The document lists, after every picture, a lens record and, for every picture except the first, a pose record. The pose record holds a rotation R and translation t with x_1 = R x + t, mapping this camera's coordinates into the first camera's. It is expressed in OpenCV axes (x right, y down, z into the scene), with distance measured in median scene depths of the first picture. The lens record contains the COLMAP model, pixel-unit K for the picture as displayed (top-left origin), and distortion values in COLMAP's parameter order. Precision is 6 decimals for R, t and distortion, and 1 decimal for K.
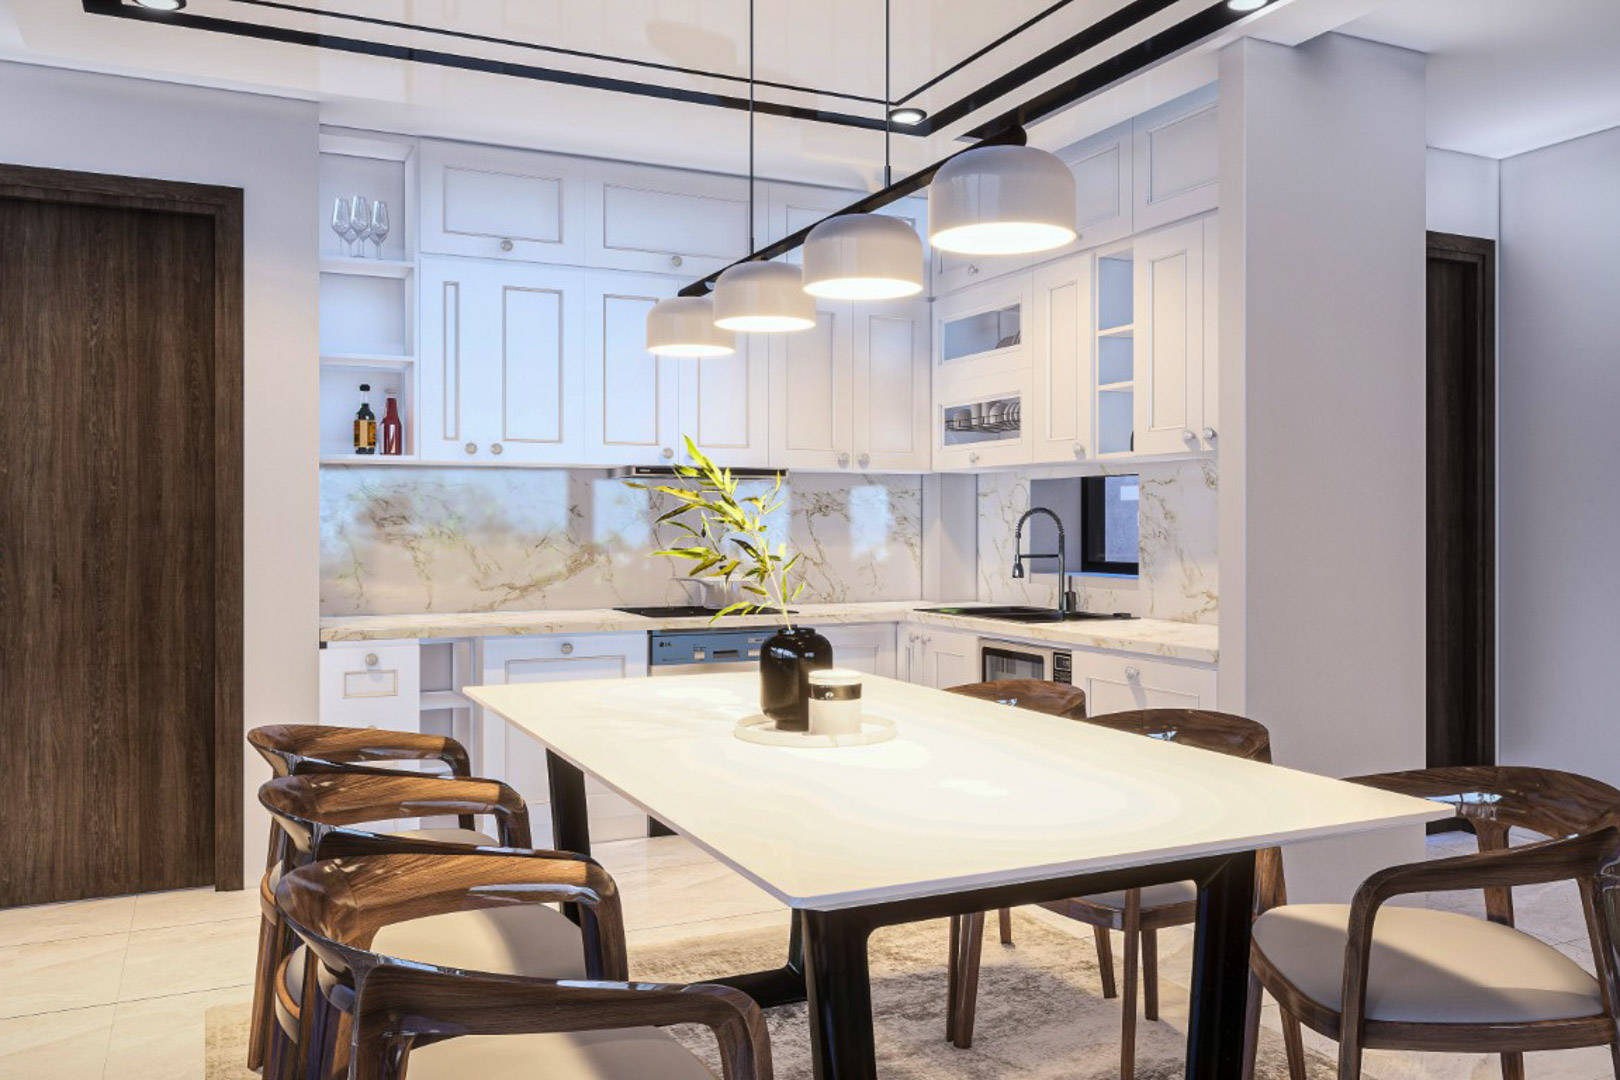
lens RADIAL K [[1275.2, 0, 804.0], [0, 1275.2, 524.9], [0, 0, 1]] dist [0.006501, -0.001052]
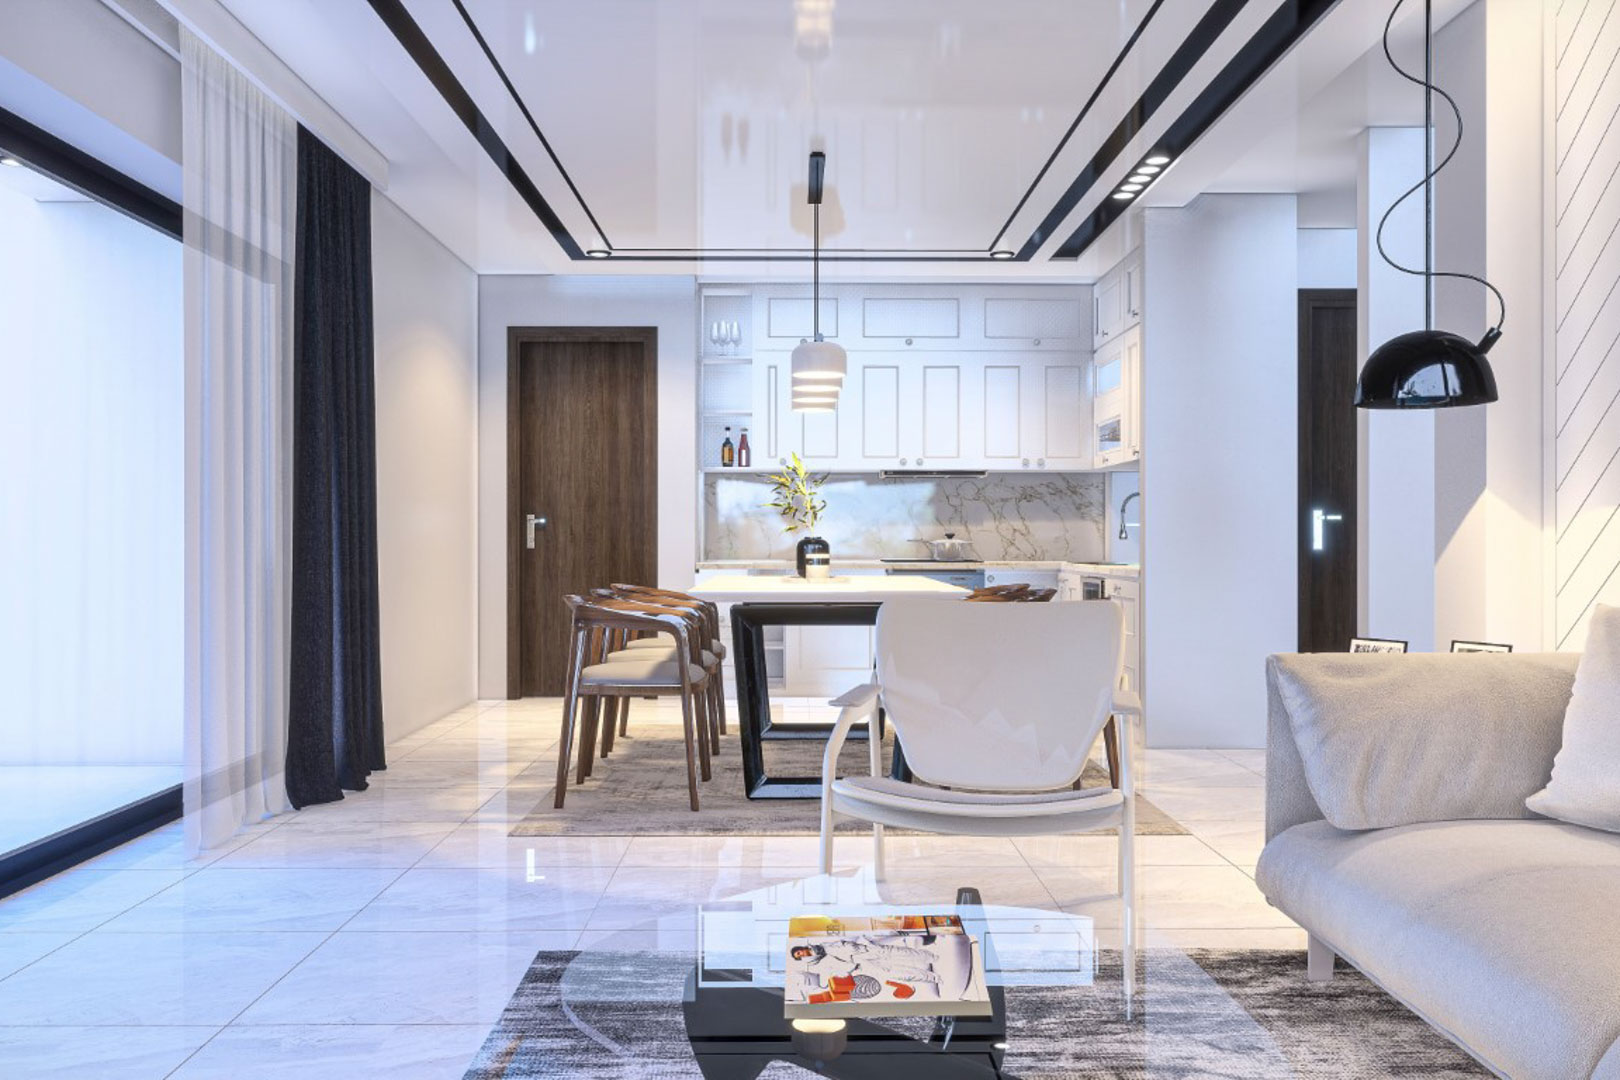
lens RADIAL K [[1287.8, 0, 810.3], [0, 1287.8, 546.0], [0, 0, 1]] dist [-0.009138, 0.026870]
pose [[0.909746, 0.002263, -0.415158, 0.481964], [-0.001301, 0.999996, 0.002600, 0.047531], [0.415162, -0.001825, 0.909746, -0.549158]]
